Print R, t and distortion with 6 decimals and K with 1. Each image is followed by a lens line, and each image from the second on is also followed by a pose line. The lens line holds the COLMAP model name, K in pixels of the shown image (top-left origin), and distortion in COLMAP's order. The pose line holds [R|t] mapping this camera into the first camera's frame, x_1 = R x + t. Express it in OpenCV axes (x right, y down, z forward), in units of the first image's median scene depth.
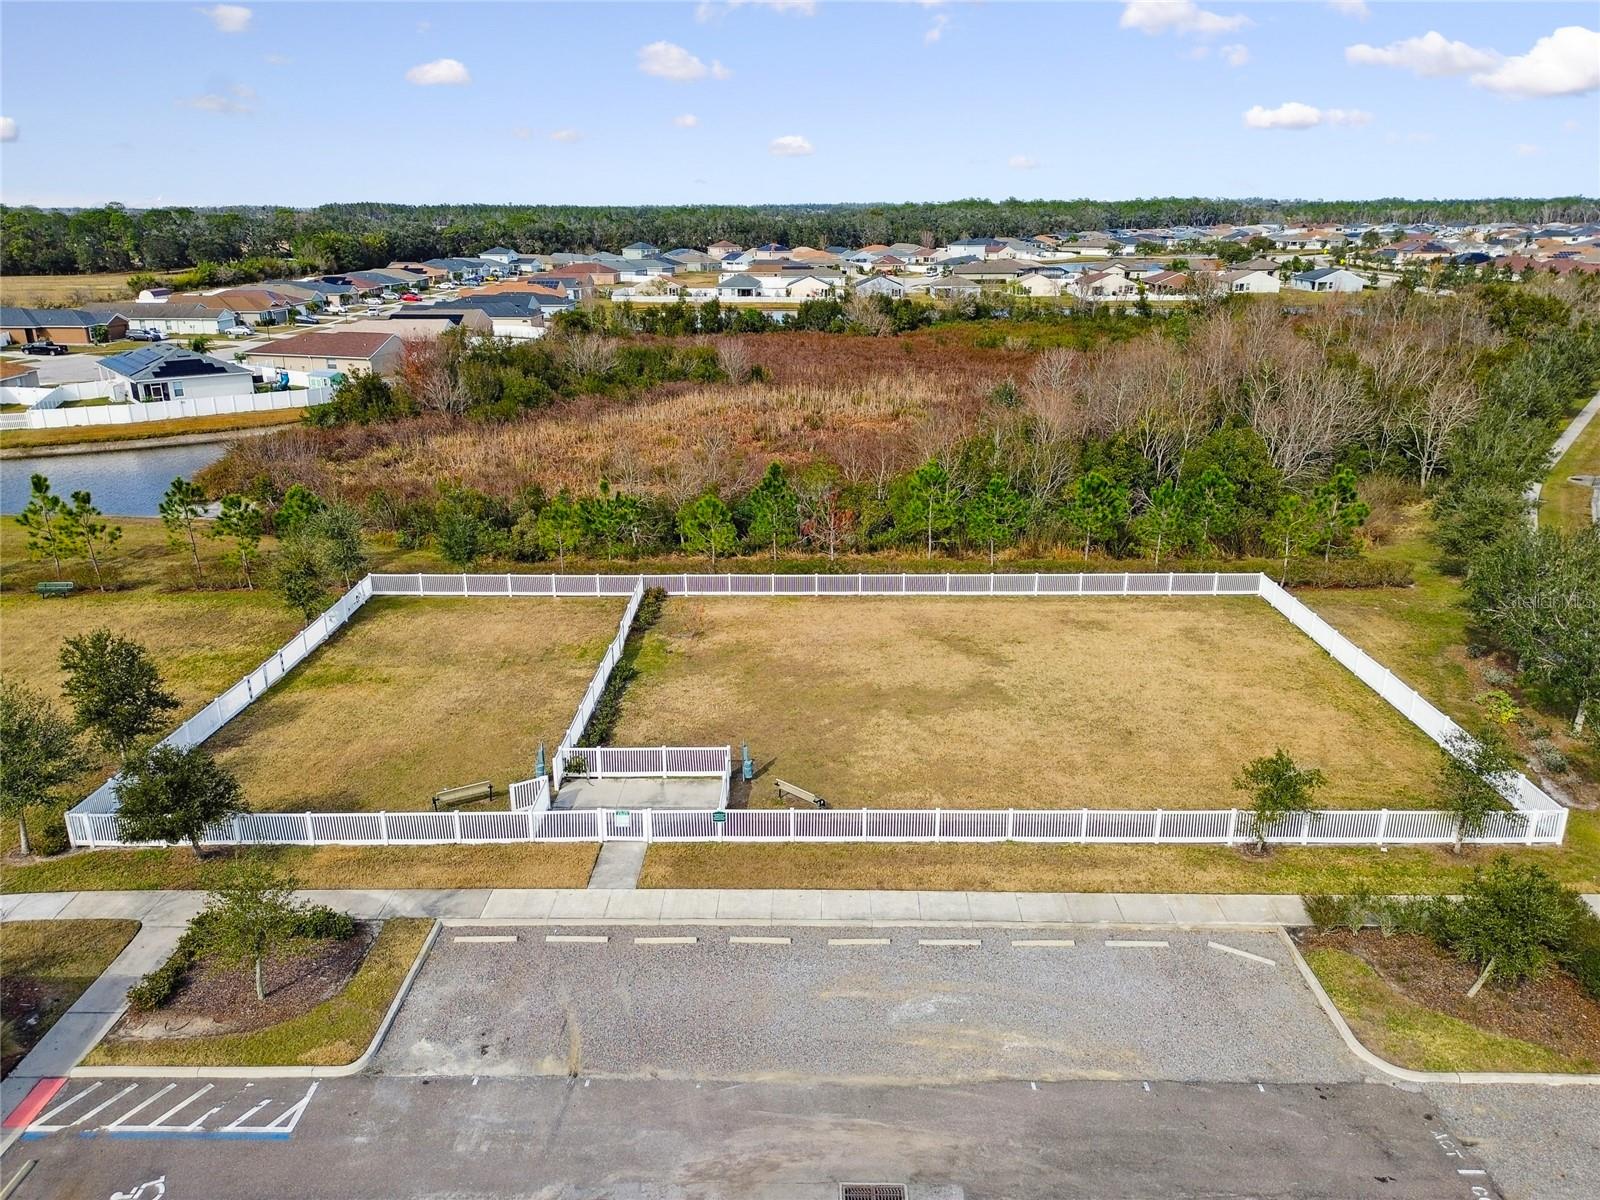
lens RADIAL K [[1126.7, 0, 800.0], [0, 1126.7, 600.0], [0, 0, 1]] dist [0.057897, -0.034763]
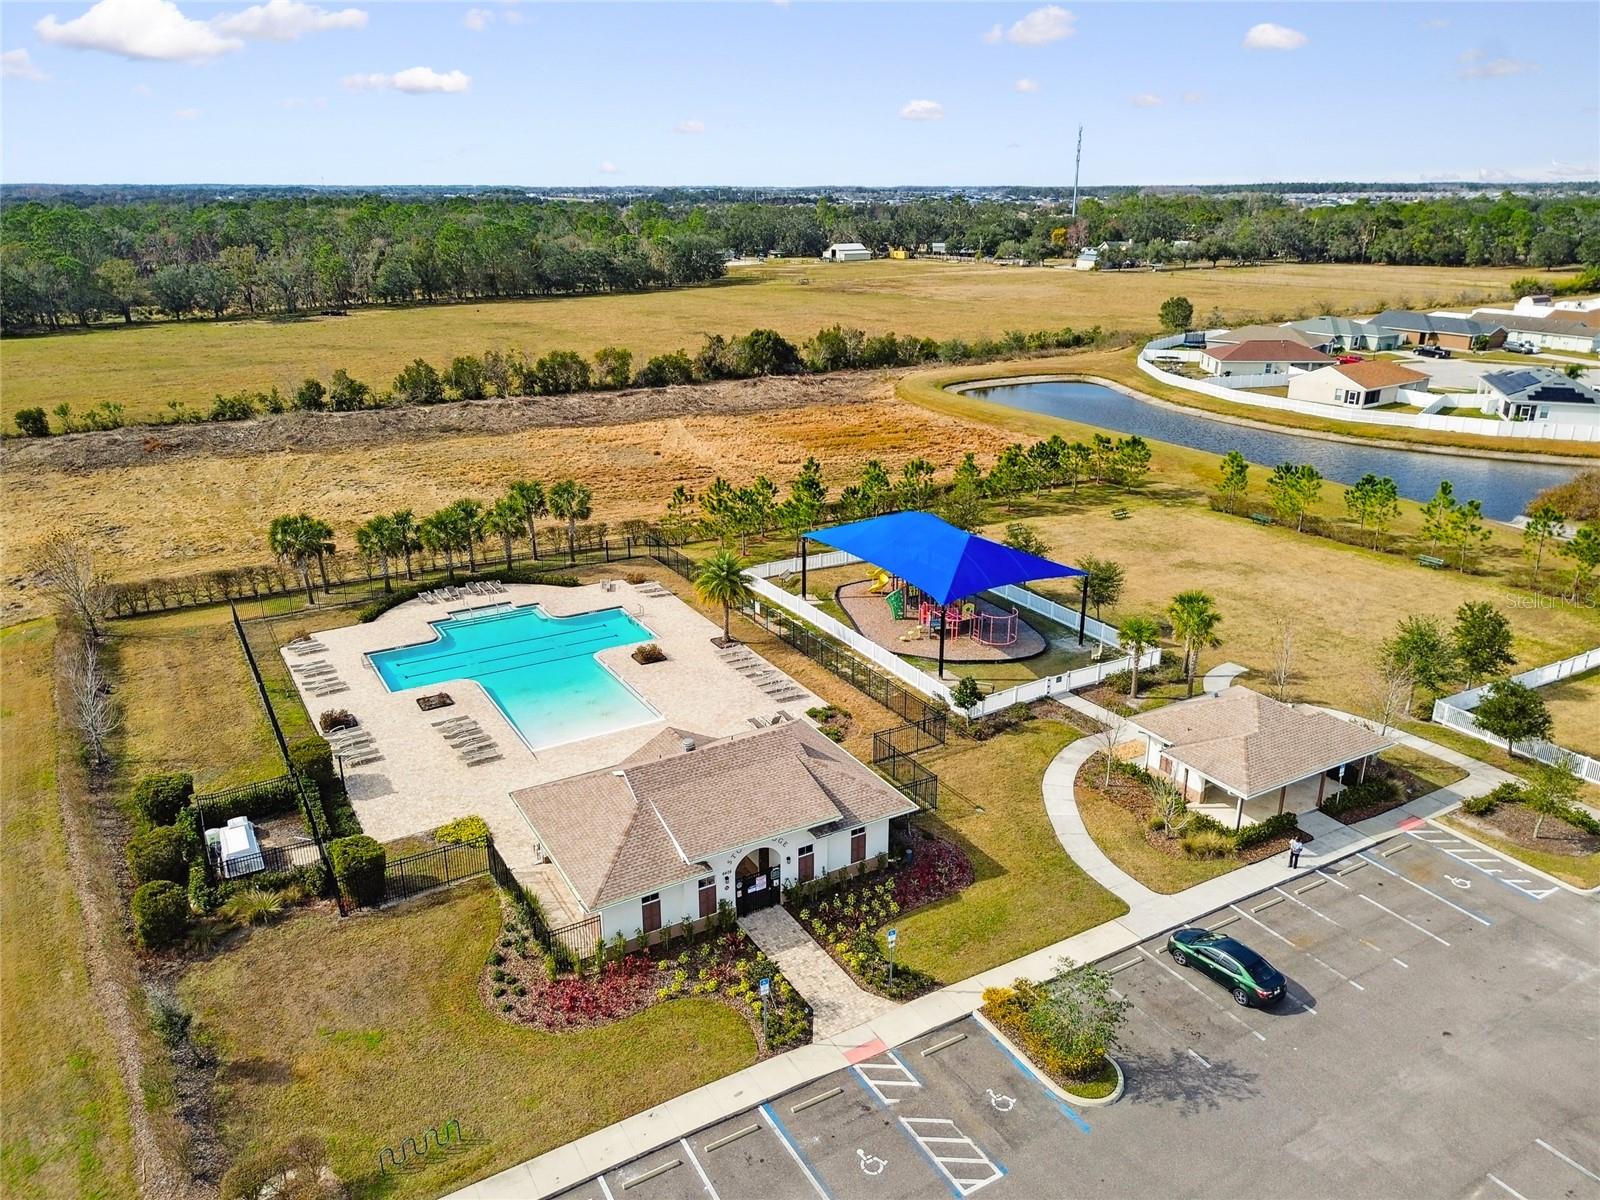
lens RADIAL K [[1147.0, 0, 800.0], [0, 1147.0, 600.0], [0, 0, 1]] dist [0.068756, -0.071359]
pose [[0.514266, 0.291817, -0.806458, 0.141880], [-0.277413, 0.946381, 0.165546, 0.014737], [0.811525, 0.138587, 0.567645, -0.495249]]
